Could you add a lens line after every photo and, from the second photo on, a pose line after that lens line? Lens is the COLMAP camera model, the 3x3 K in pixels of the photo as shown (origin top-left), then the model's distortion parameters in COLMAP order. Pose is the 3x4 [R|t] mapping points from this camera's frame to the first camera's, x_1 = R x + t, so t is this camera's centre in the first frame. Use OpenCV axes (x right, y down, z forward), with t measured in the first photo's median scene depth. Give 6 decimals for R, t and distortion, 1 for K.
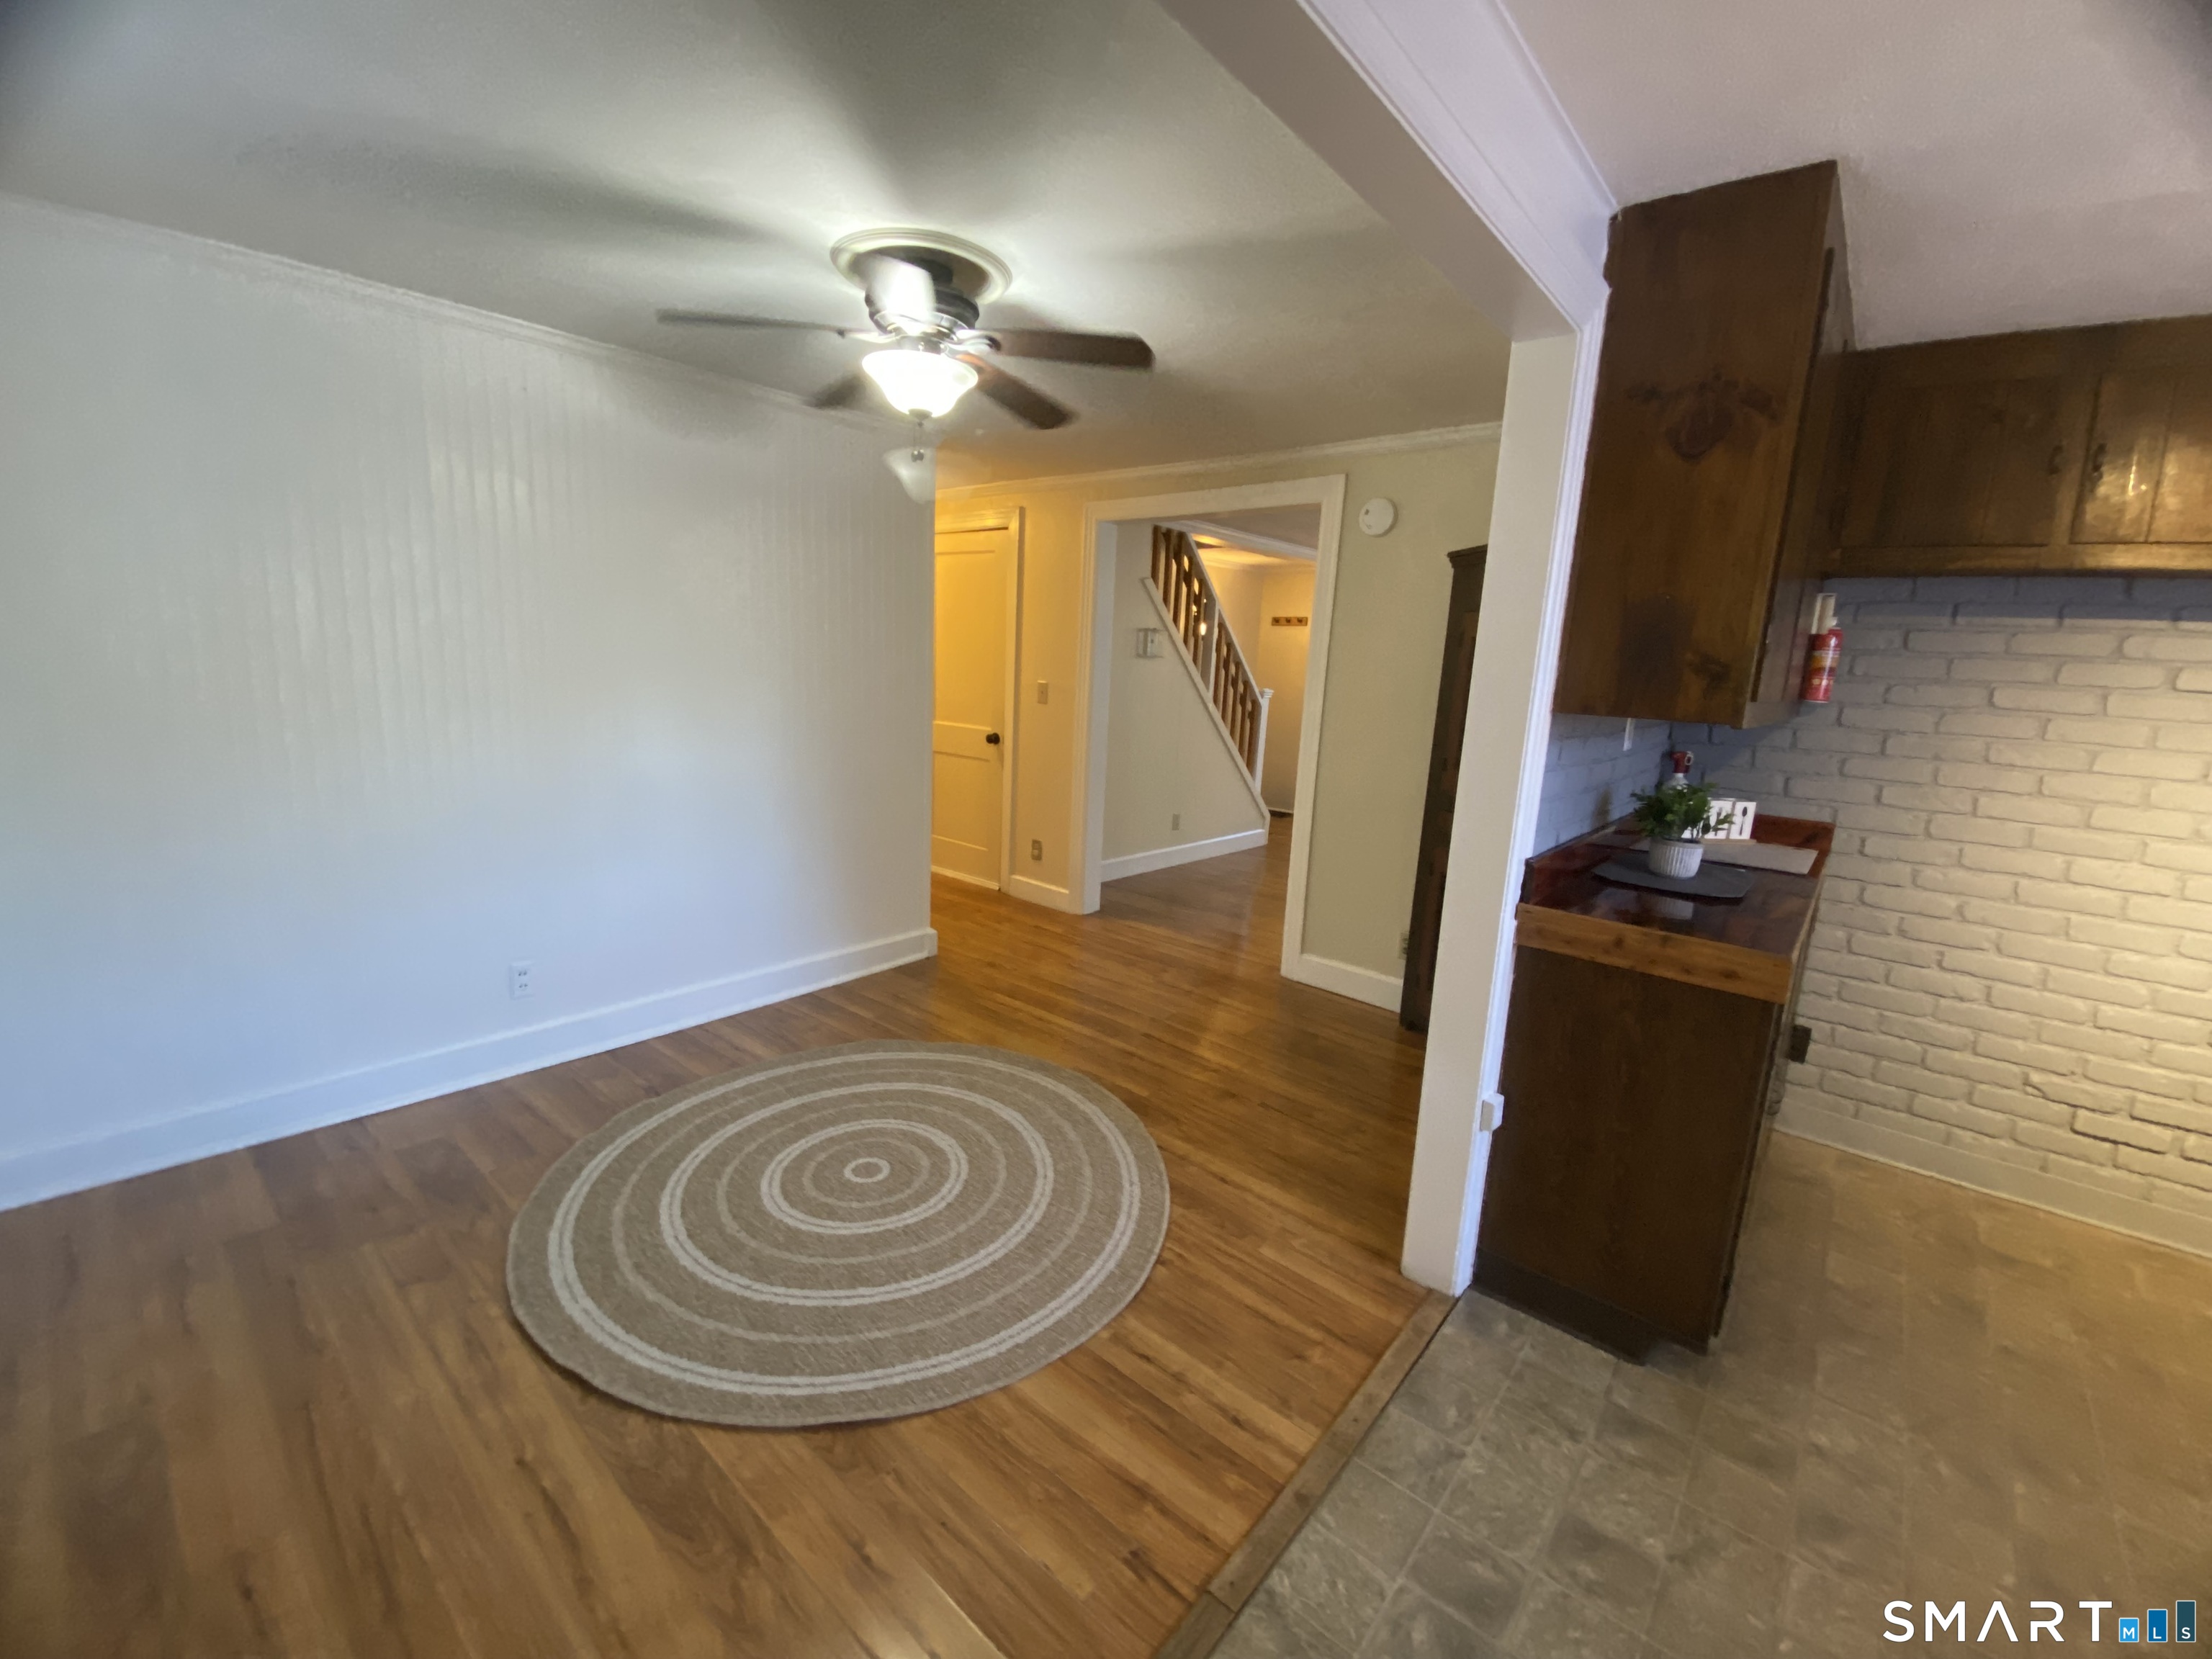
lens RADIAL K [[894.0, 0, 1102.1], [0, 894.0, 824.9], [0, 0, 1]] dist [0.000742, -0.013850]
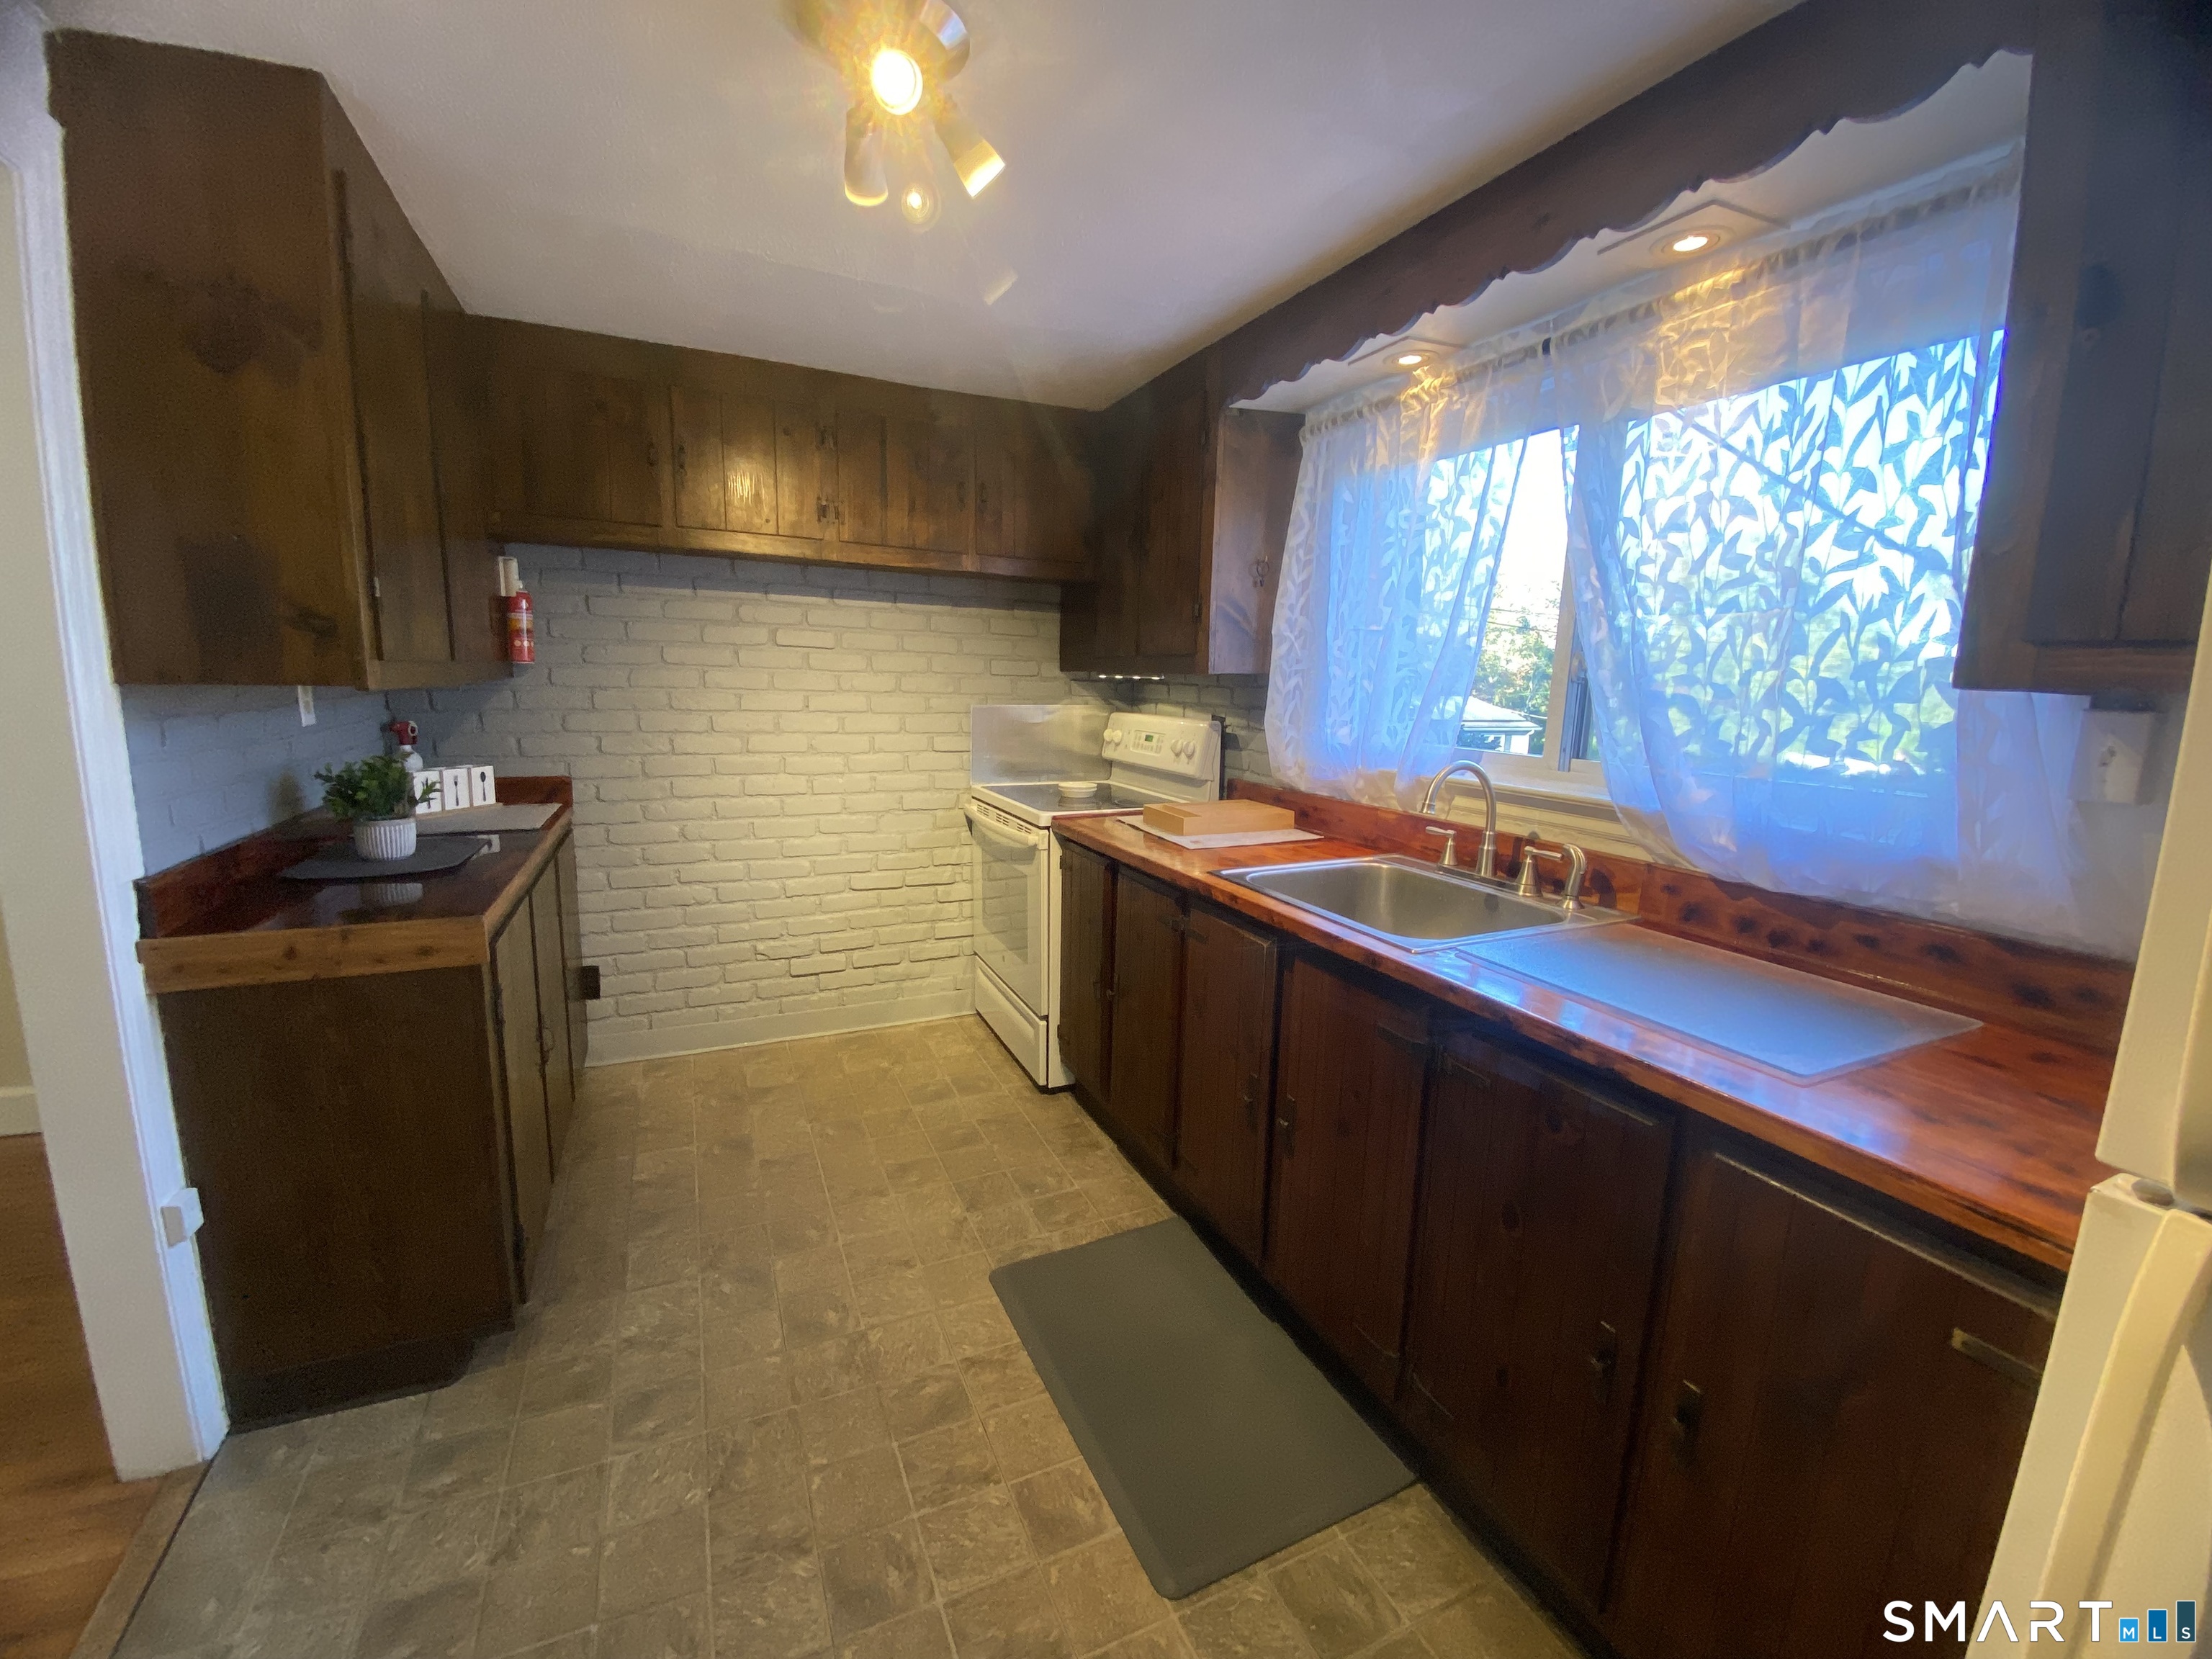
lens RADIAL K [[892.8, 0, 1106.0], [0, 892.8, 829.5], [0, 0, 1]] dist [0.001505, -0.013772]
pose [[0.402502, -0.188567, 0.895787, 0.121147], [0.155814, 0.978387, 0.135943, 0.018129], [-0.902061, 0.084859, 0.423185, -0.040279]]
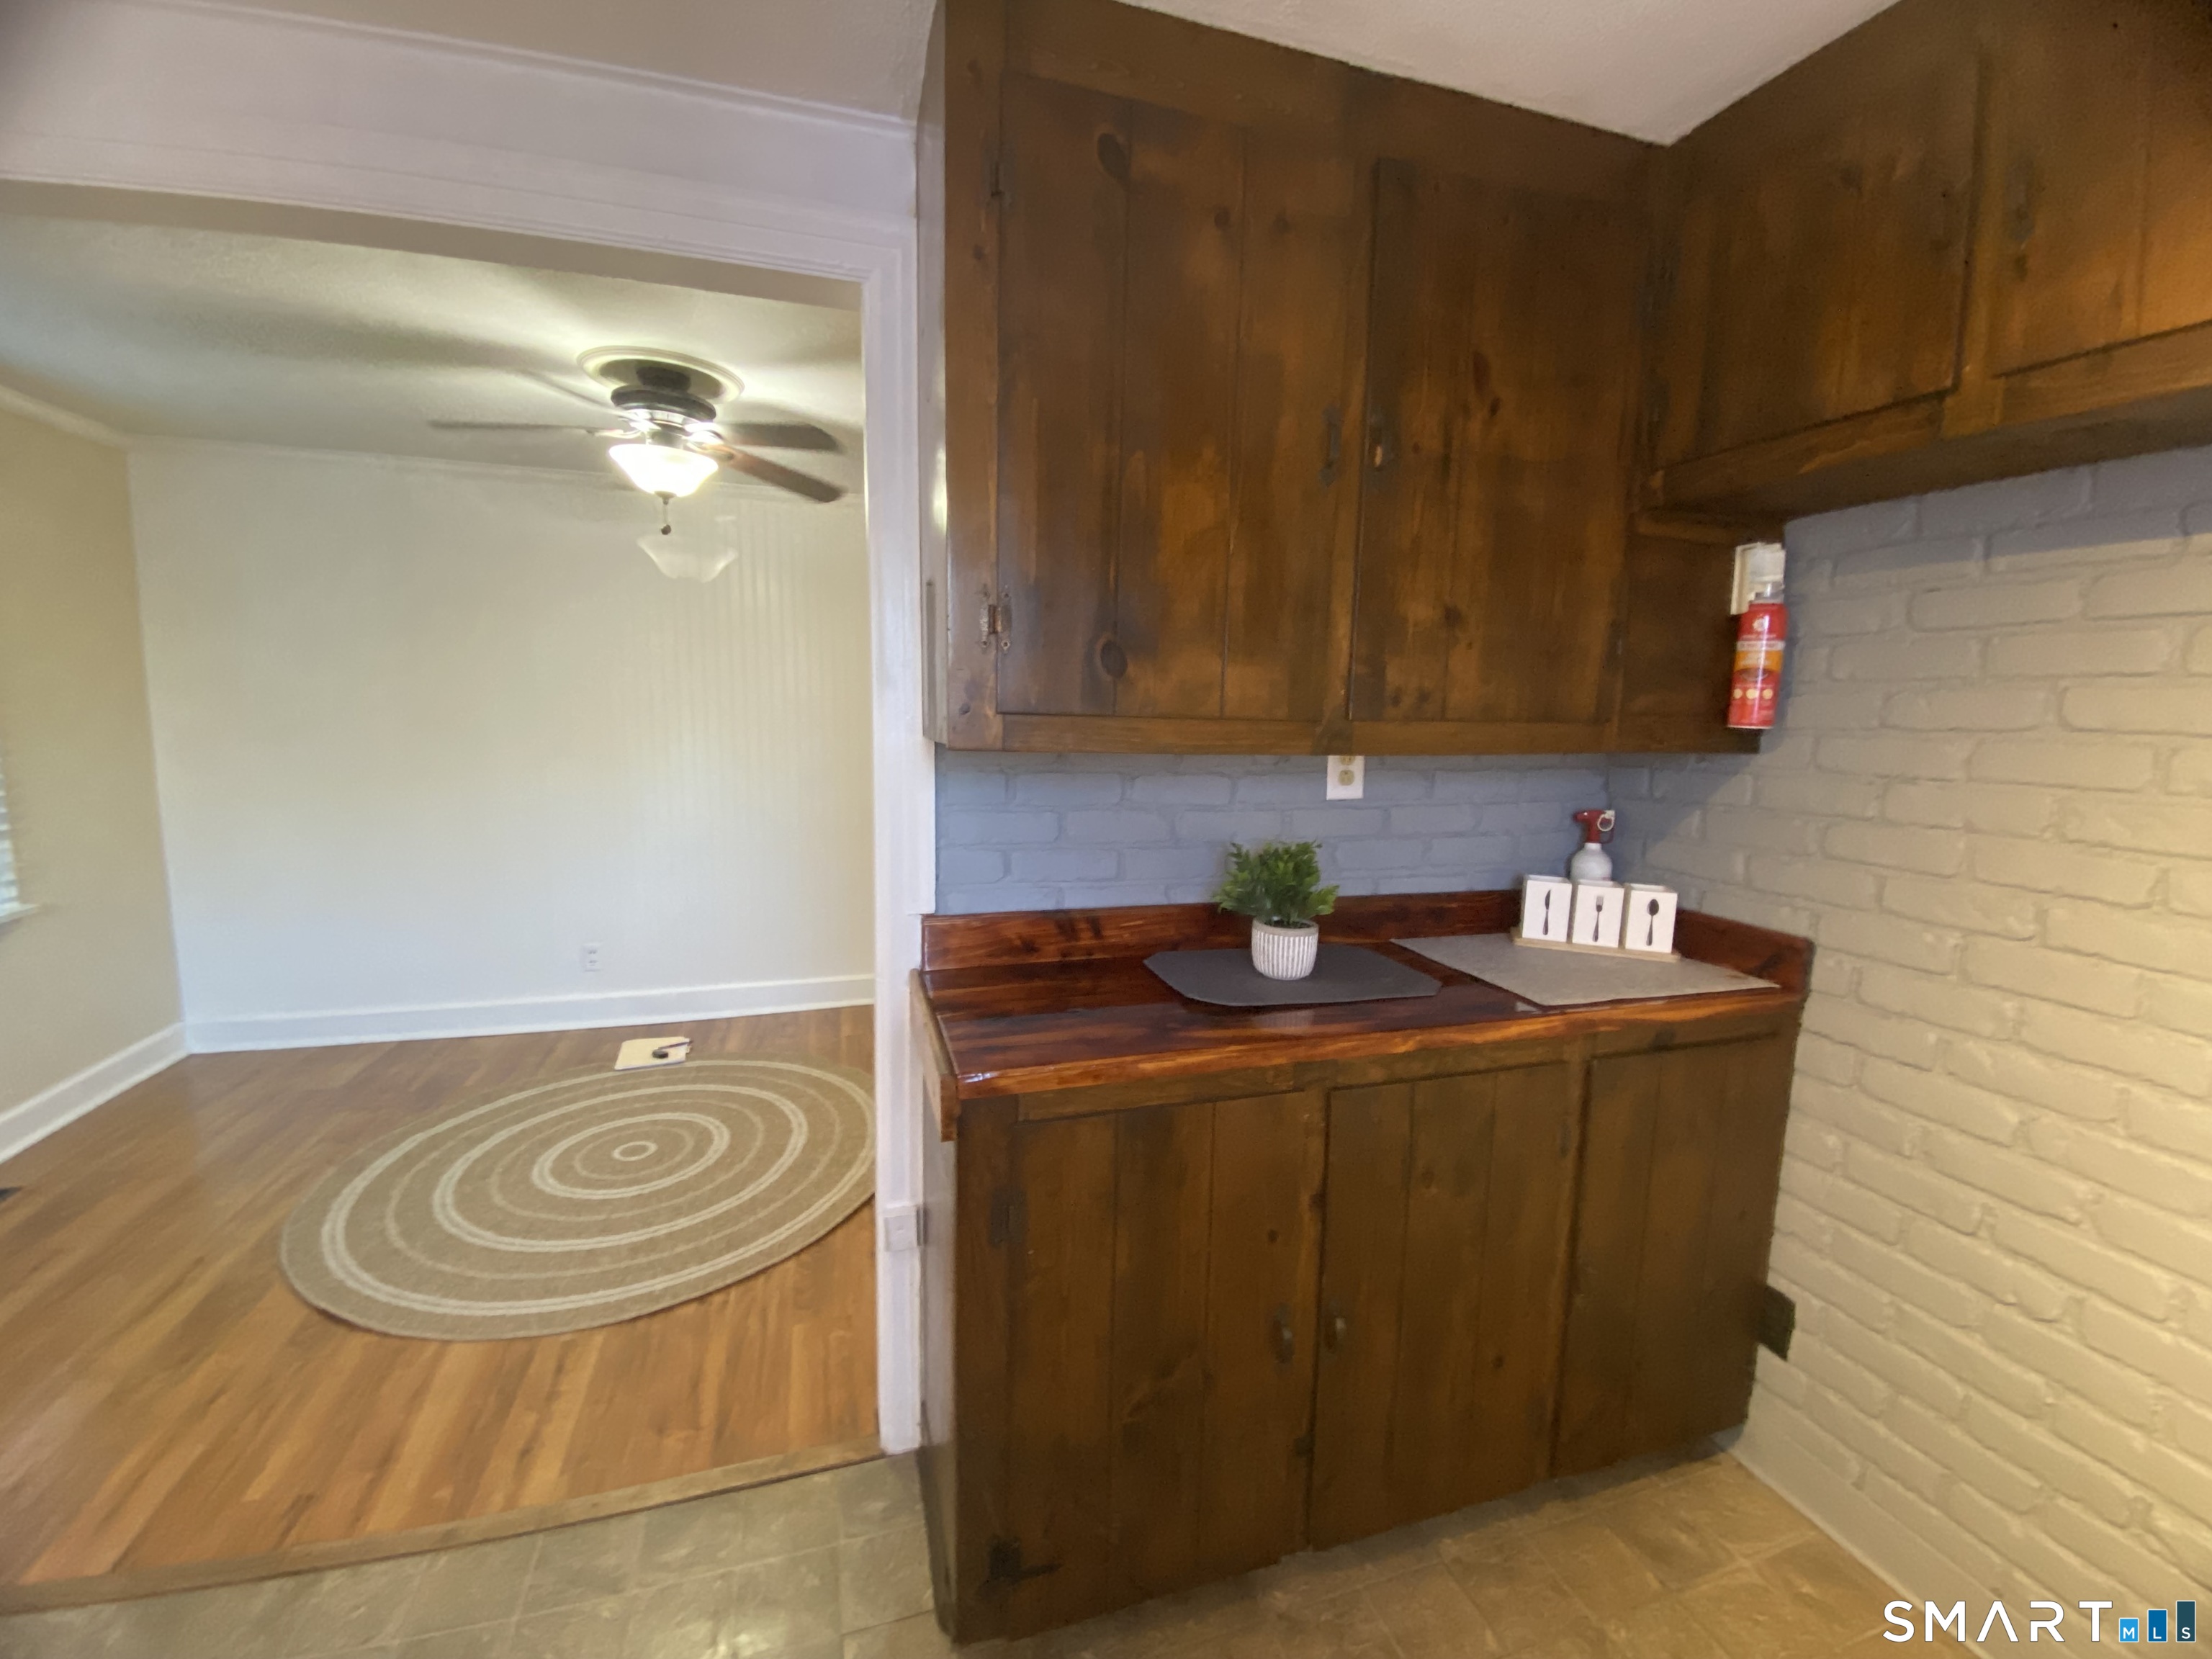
lens RADIAL K [[894.0, 0, 1102.1], [0, 894.0, 824.9], [0, 0, 1]] dist [0.000742, -0.013850]
pose [[0.853542, 0.039369, -0.519534, 0.826451], [-0.079100, 0.995374, -0.054525, -0.008889], [0.514984, 0.087635, 0.852708, 0.311628]]
